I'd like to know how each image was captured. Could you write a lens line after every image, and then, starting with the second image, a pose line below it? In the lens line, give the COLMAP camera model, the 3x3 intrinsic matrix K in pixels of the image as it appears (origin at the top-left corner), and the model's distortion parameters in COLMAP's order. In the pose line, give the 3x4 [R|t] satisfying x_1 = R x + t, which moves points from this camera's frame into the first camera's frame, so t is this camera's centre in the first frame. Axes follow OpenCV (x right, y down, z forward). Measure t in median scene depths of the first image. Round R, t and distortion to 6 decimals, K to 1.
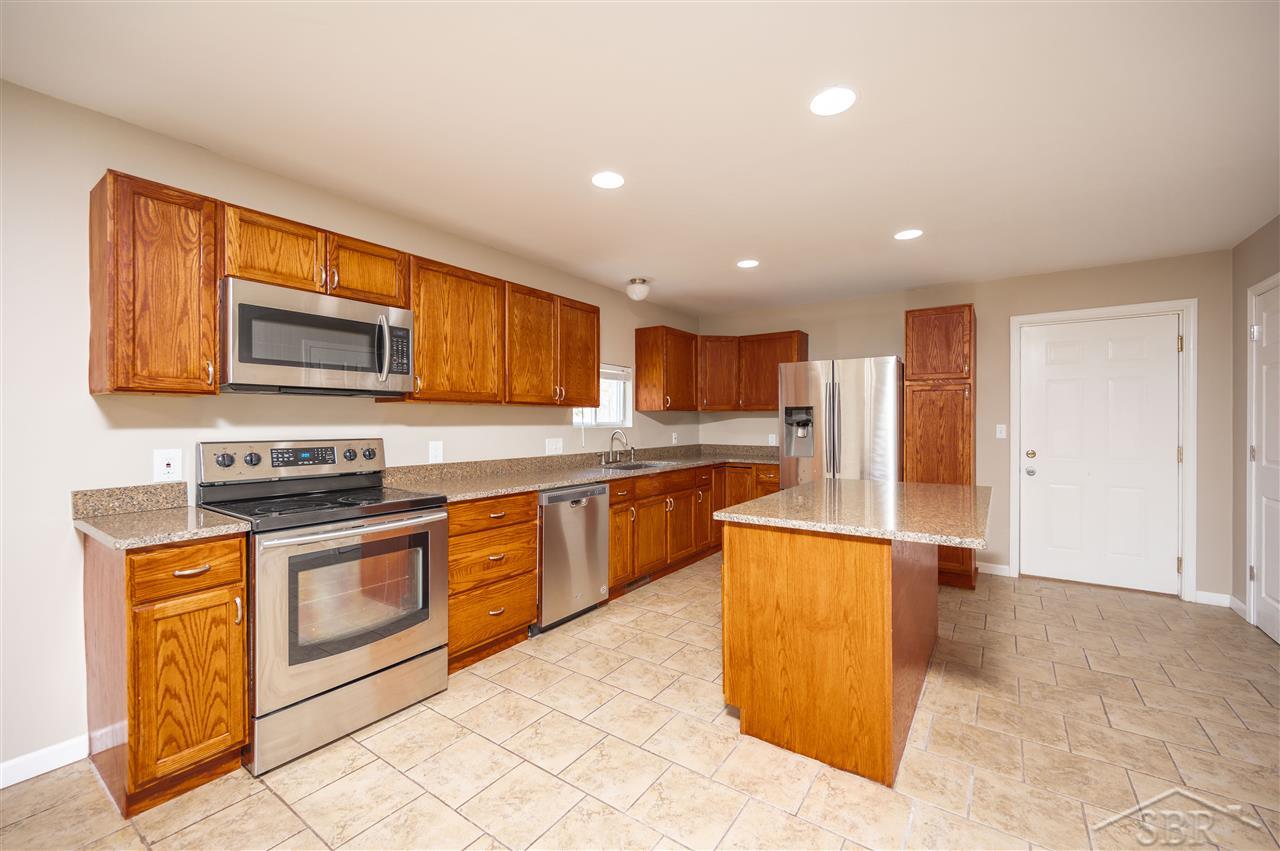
lens RADIAL K [[514.4, 0, 643.0], [0, 514.4, 422.8], [0, 0, 1]] dist [-0.002017, -0.000008]
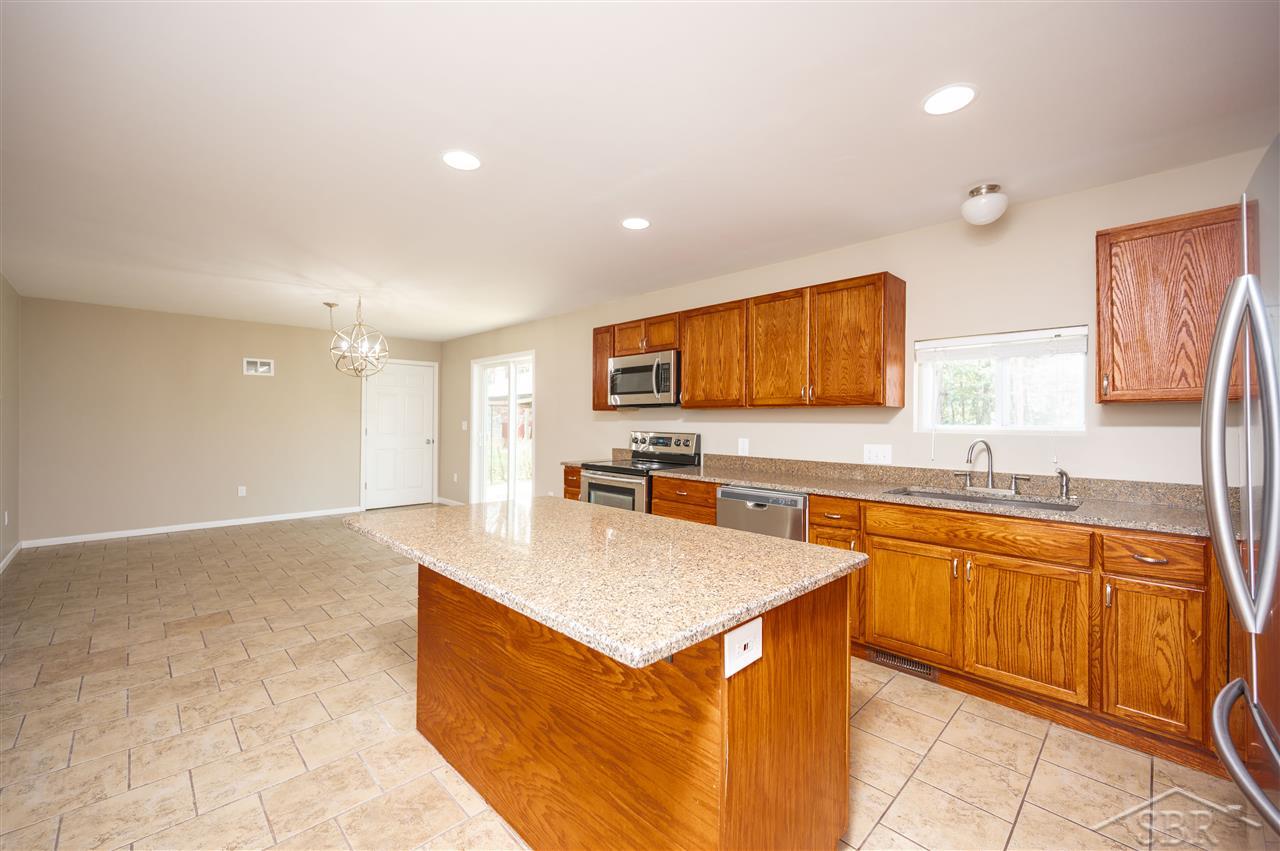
lens RADIAL K [[514.4, 0, 641.8], [0, 514.4, 418.6], [0, 0, 1]] dist [-0.002017, -0.000008]
pose [[-0.173524, -0.002286, -0.984827, 0.985852], [-0.005753, 0.999983, -0.001308, -0.010424], [0.984813, 0.005439, -0.173534, 1.075298]]
